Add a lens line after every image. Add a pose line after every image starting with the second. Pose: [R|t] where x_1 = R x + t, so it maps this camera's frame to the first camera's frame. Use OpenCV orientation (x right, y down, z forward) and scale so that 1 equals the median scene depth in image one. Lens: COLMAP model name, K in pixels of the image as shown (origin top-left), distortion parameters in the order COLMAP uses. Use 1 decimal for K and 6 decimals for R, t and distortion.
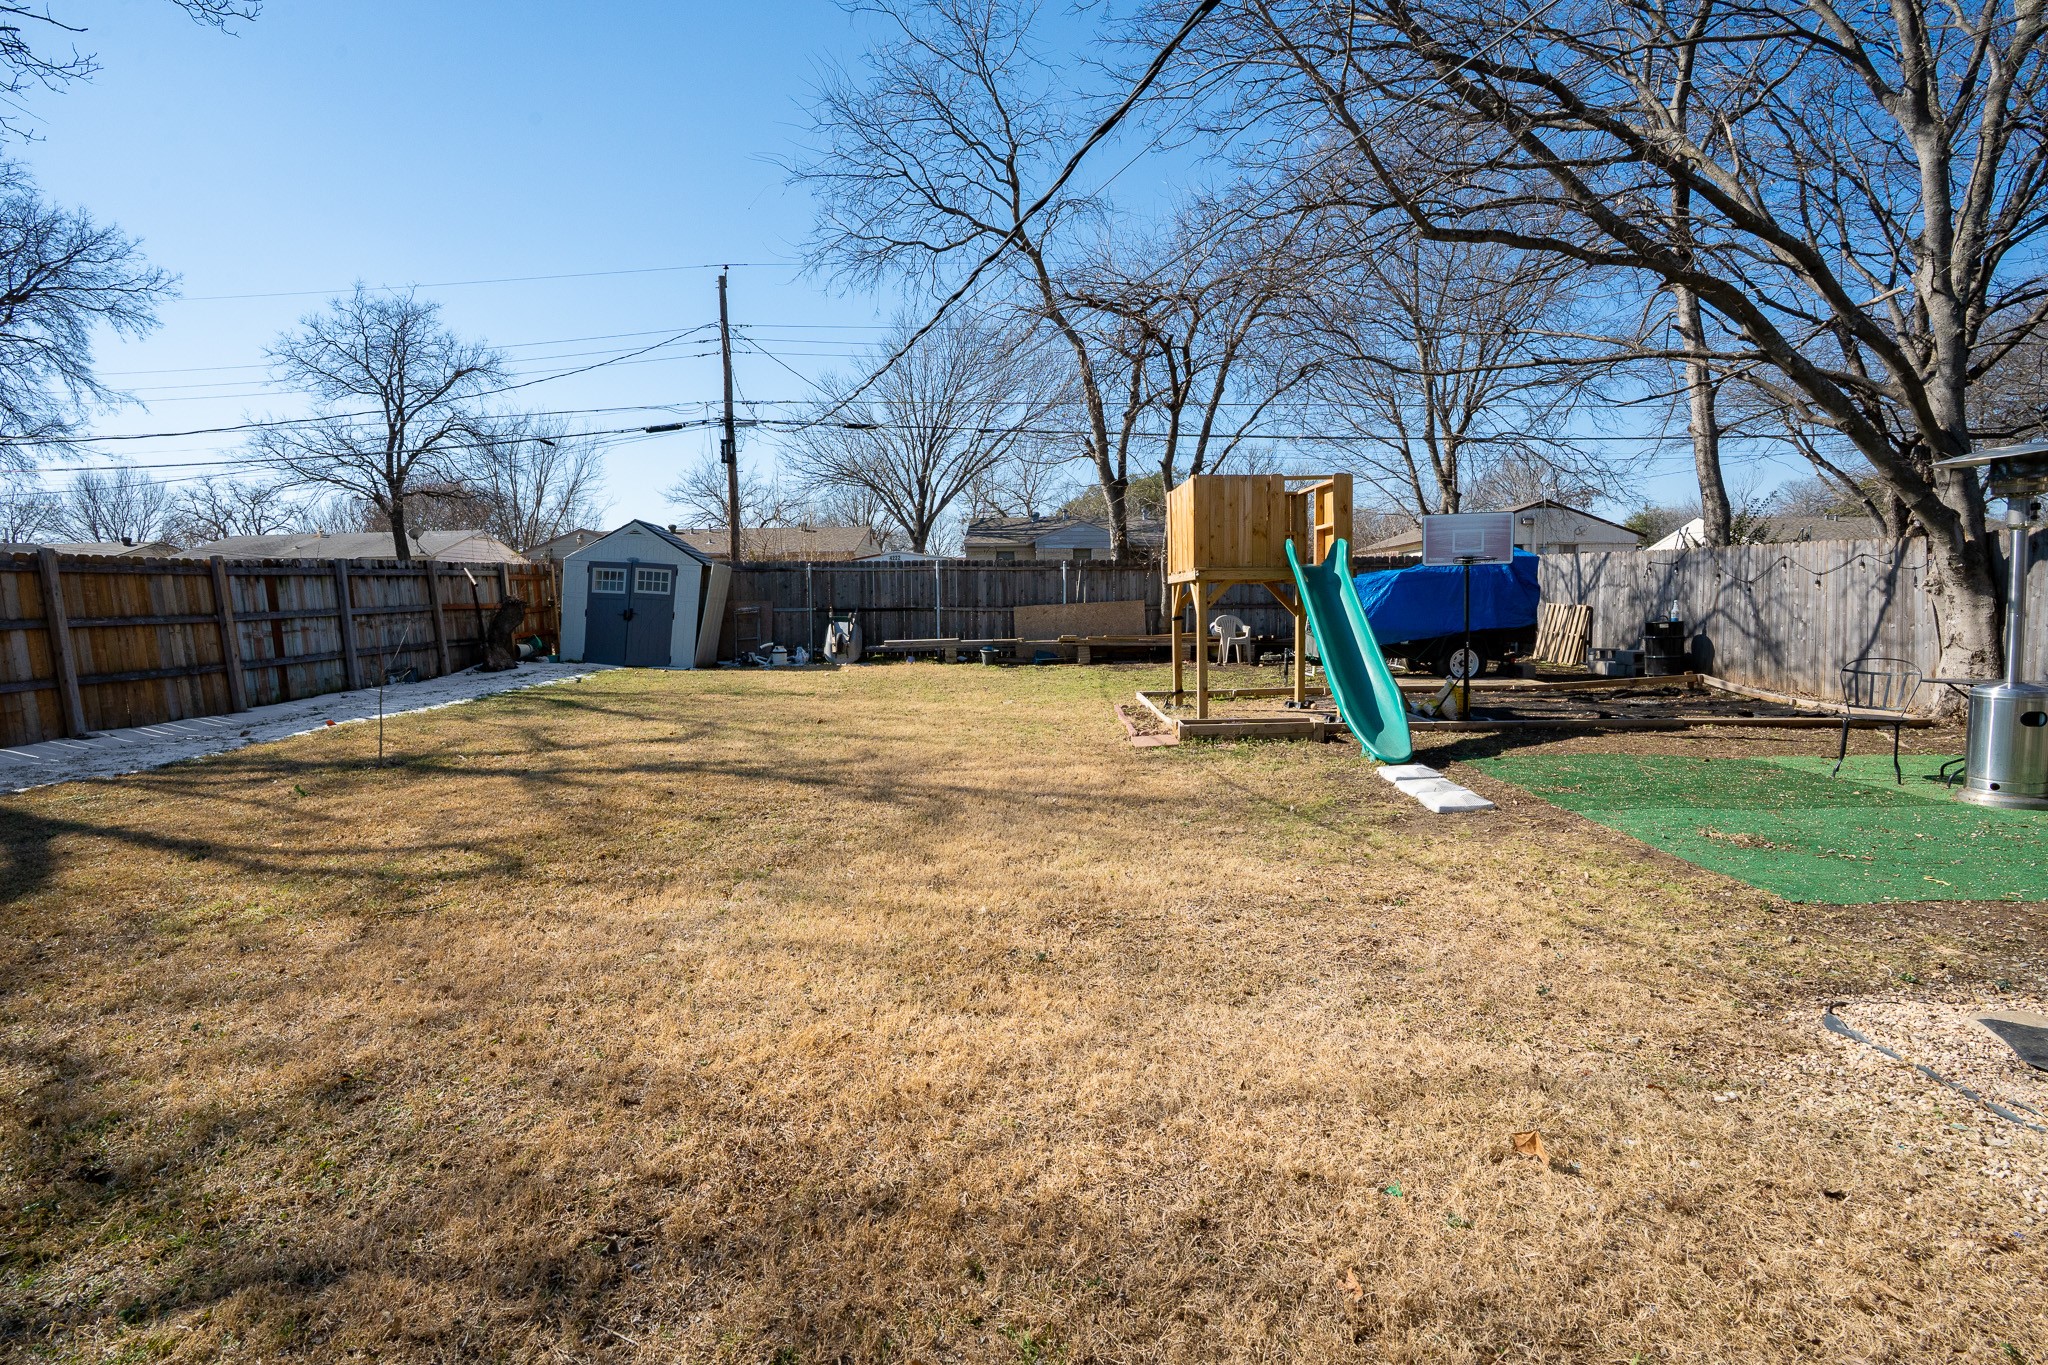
lens RADIAL K [[948.6, 0, 1024.0], [0, 948.6, 682.5], [0, 0, 1]] dist [-0.069418, 0.030076]
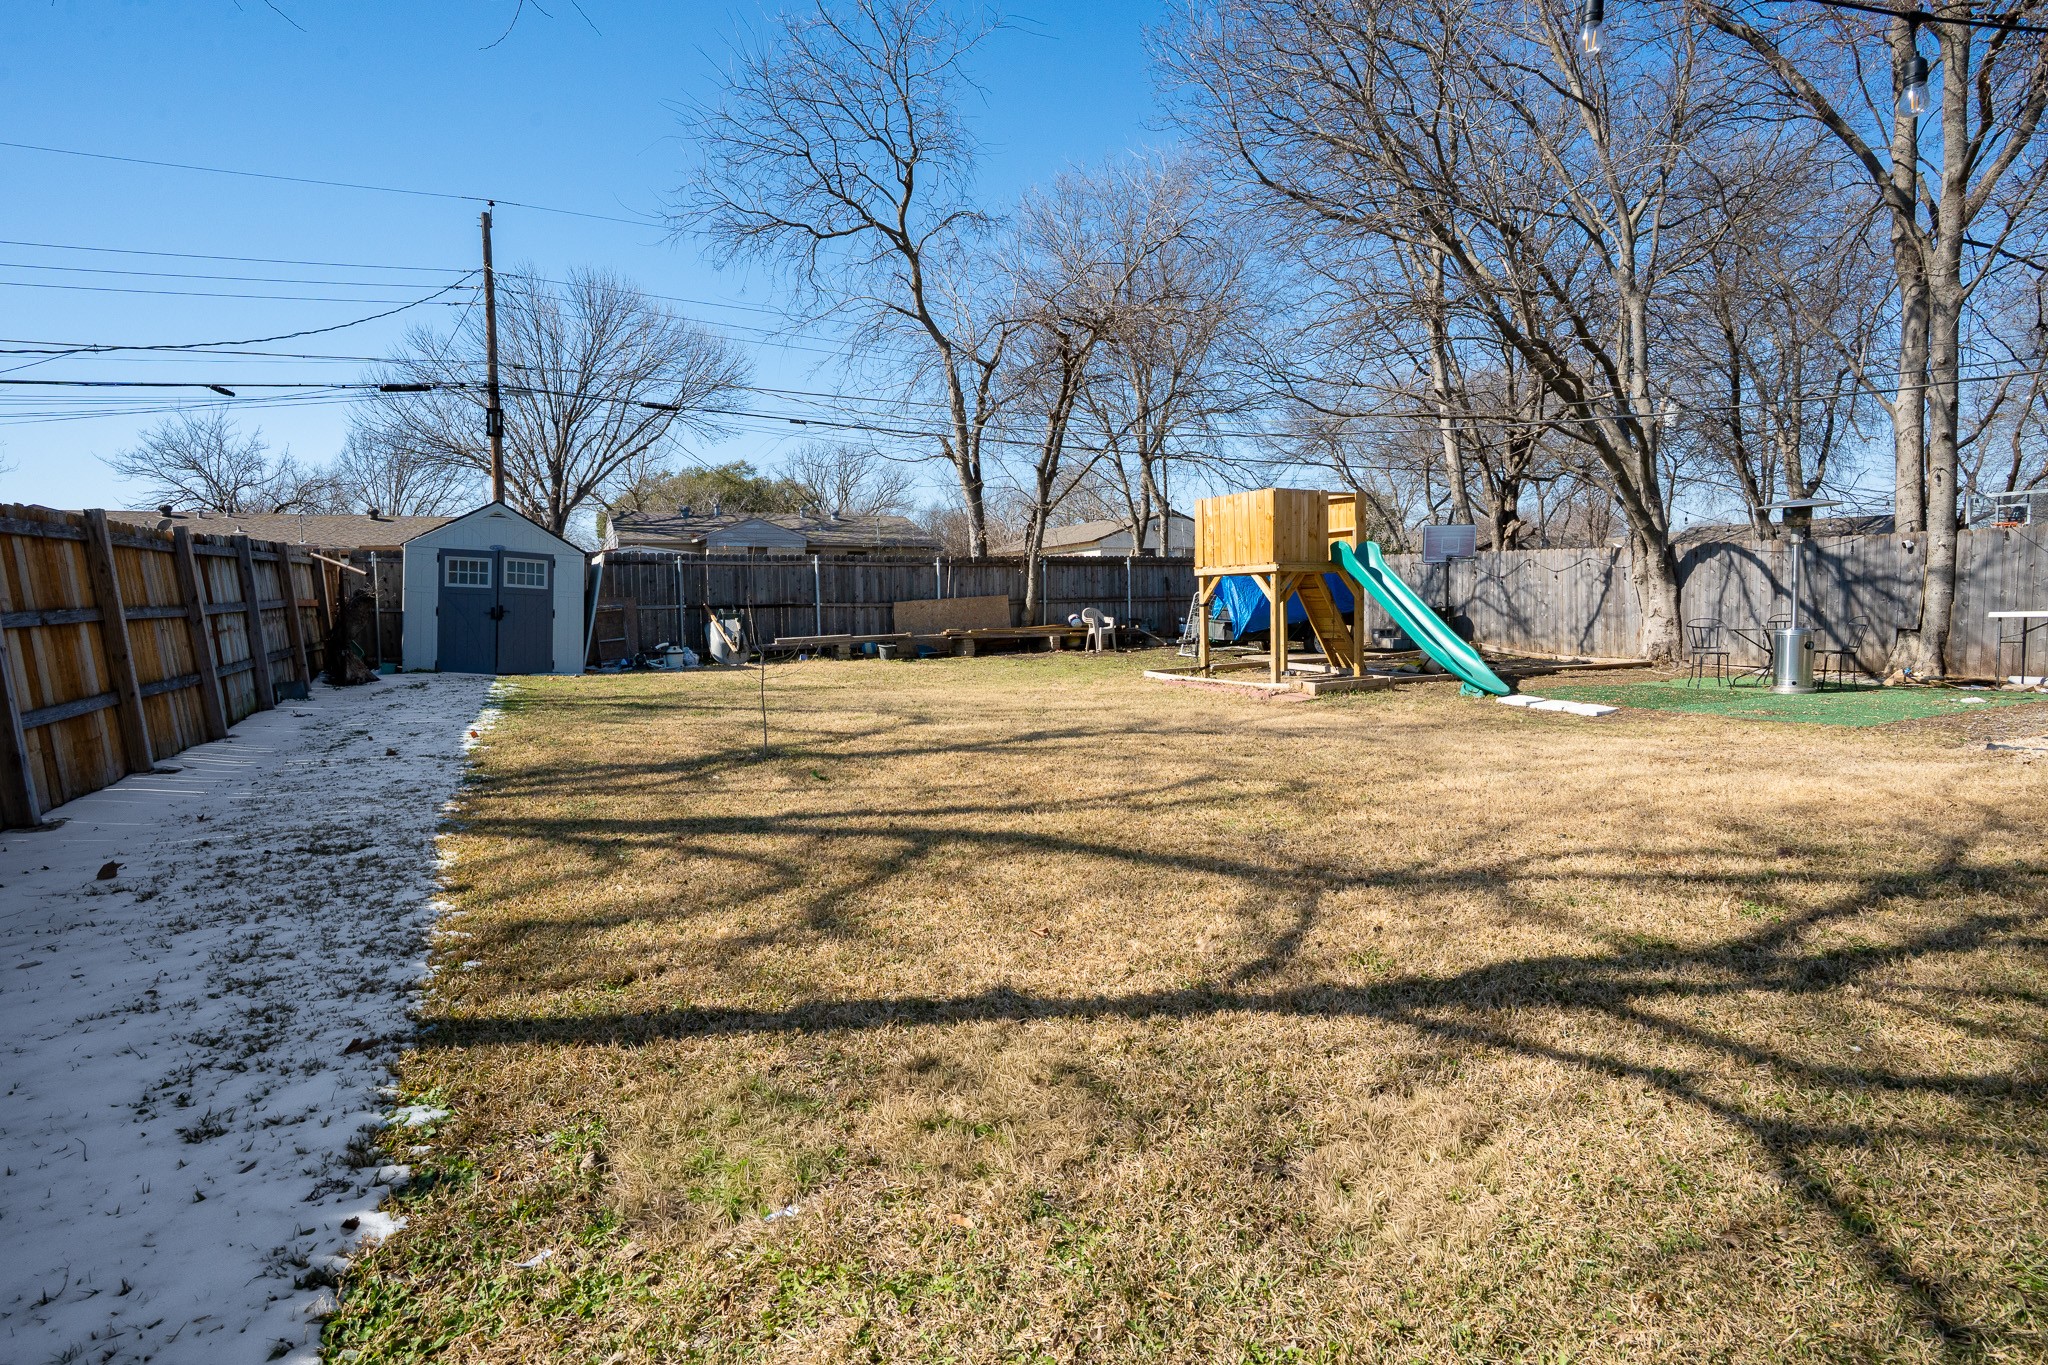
lens RADIAL K [[1018.3, 0, 1024.0], [0, 1018.3, 682.5], [0, 0, 1]] dist [-0.034381, 0.000194]
pose [[0.880315, -0.043202, 0.472419, -0.433228], [0.048383, 0.998828, 0.001185, 0.011553], [-0.471917, 0.021814, 0.881373, -0.017684]]
